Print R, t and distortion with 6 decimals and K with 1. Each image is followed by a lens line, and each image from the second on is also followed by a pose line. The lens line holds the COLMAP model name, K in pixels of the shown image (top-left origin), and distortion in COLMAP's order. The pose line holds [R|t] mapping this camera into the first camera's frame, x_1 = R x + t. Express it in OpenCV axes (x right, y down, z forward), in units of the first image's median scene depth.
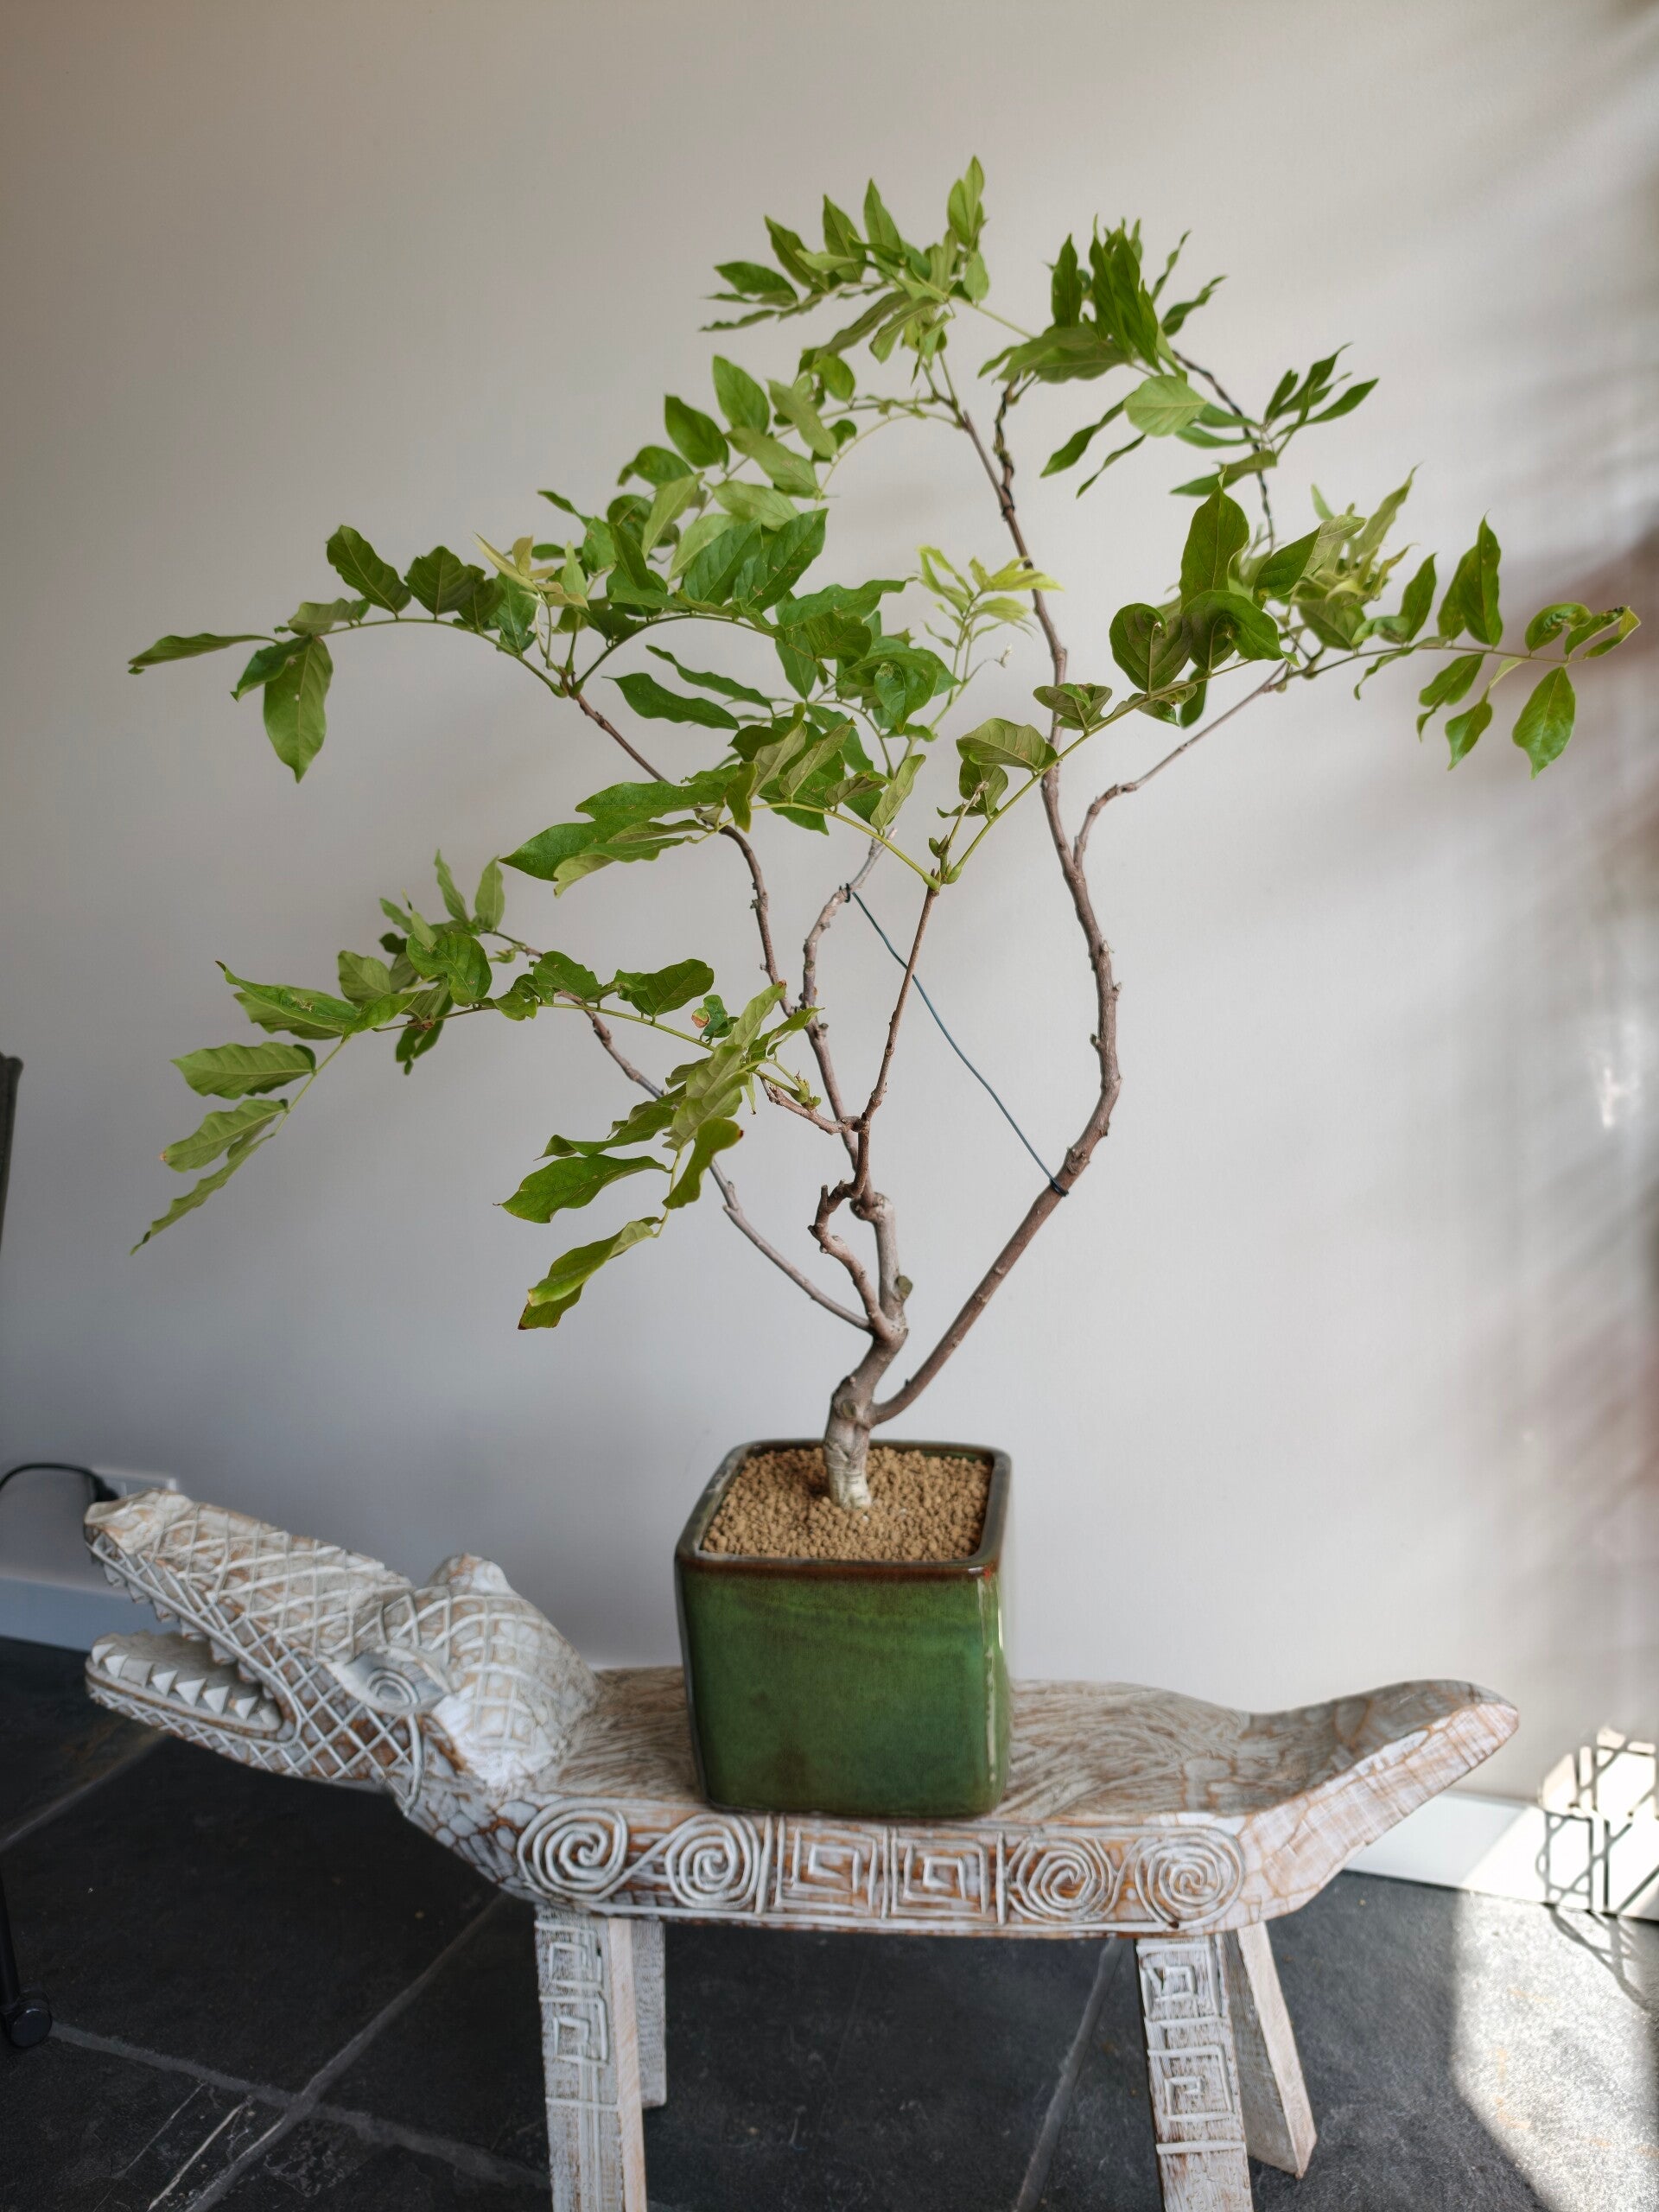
lens RADIAL K [[1571.6, 0, 839.8], [0, 1571.6, 1106.9], [0, 0, 1]] dist [-0.021651, -0.002329]
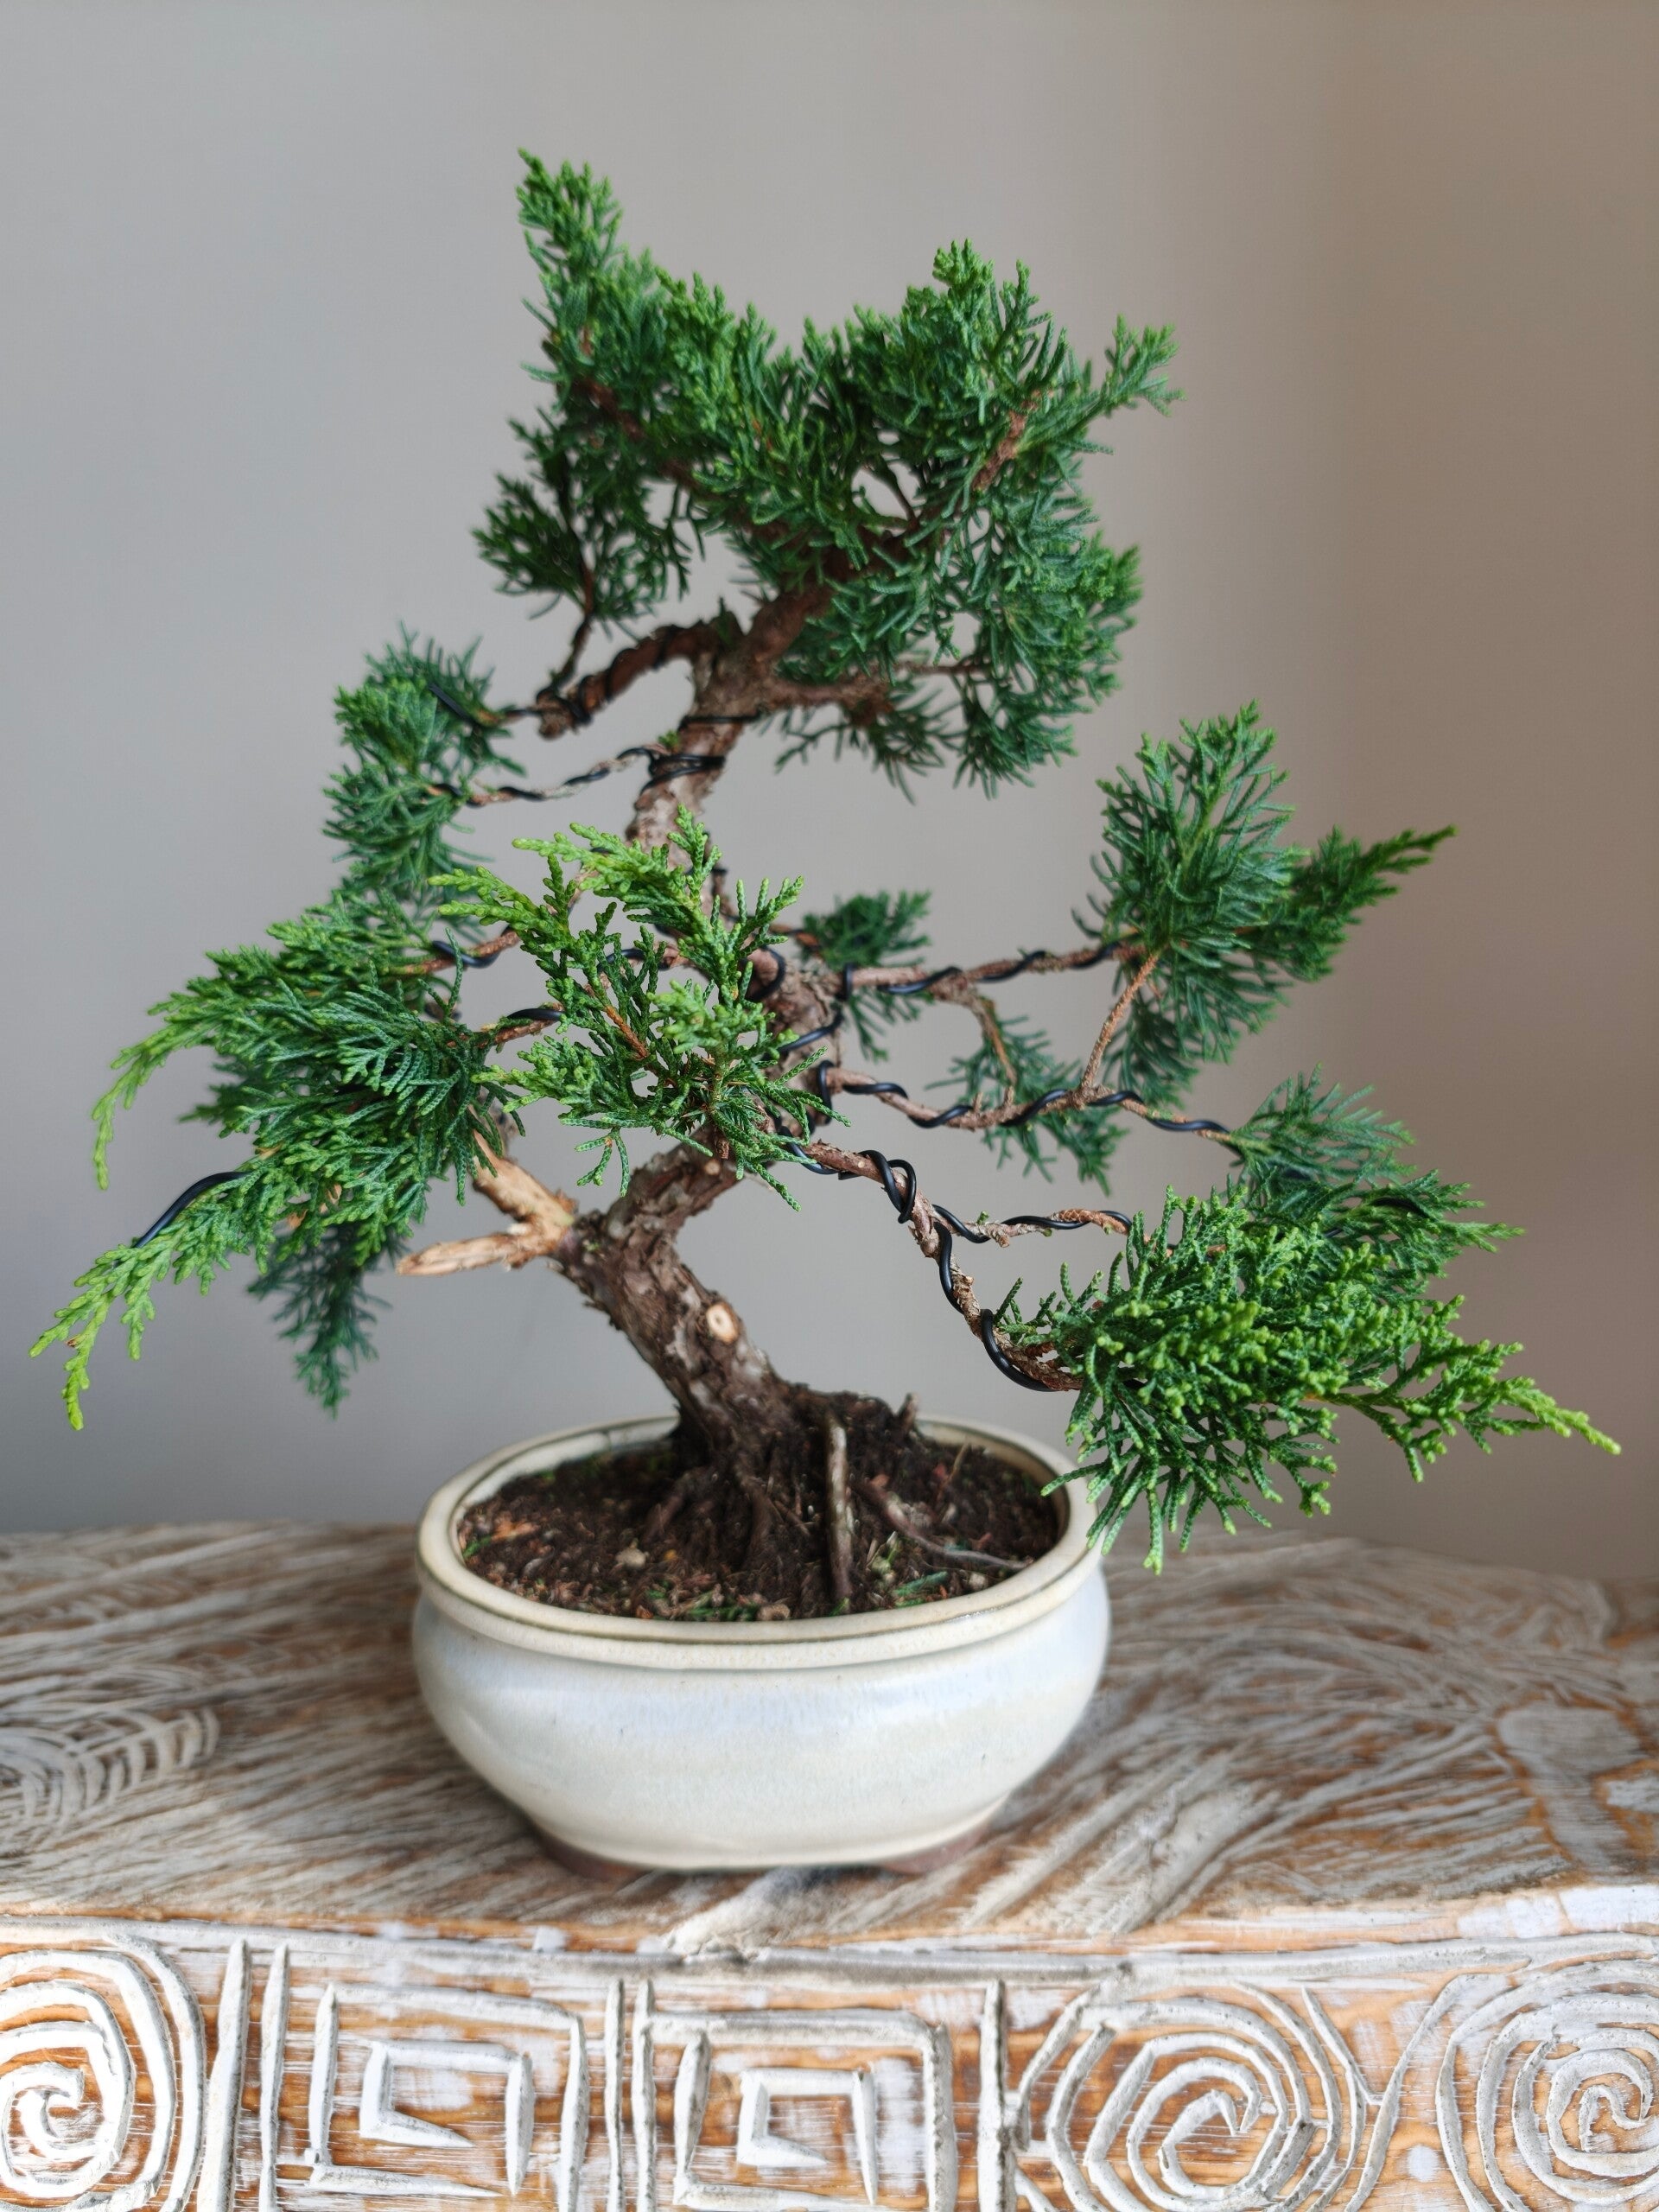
lens RADIAL K [[1629.7, 0, 858.9], [0, 1629.7, 1095.2], [0, 0, 1]] dist [-0.070104, 0.043439]
pose [[0.995141, -0.005140, 0.098327, 0.046388], [0.000692, 0.998977, 0.045217, 0.269719], [-0.098459, -0.044929, 0.994126, 0.680344]]
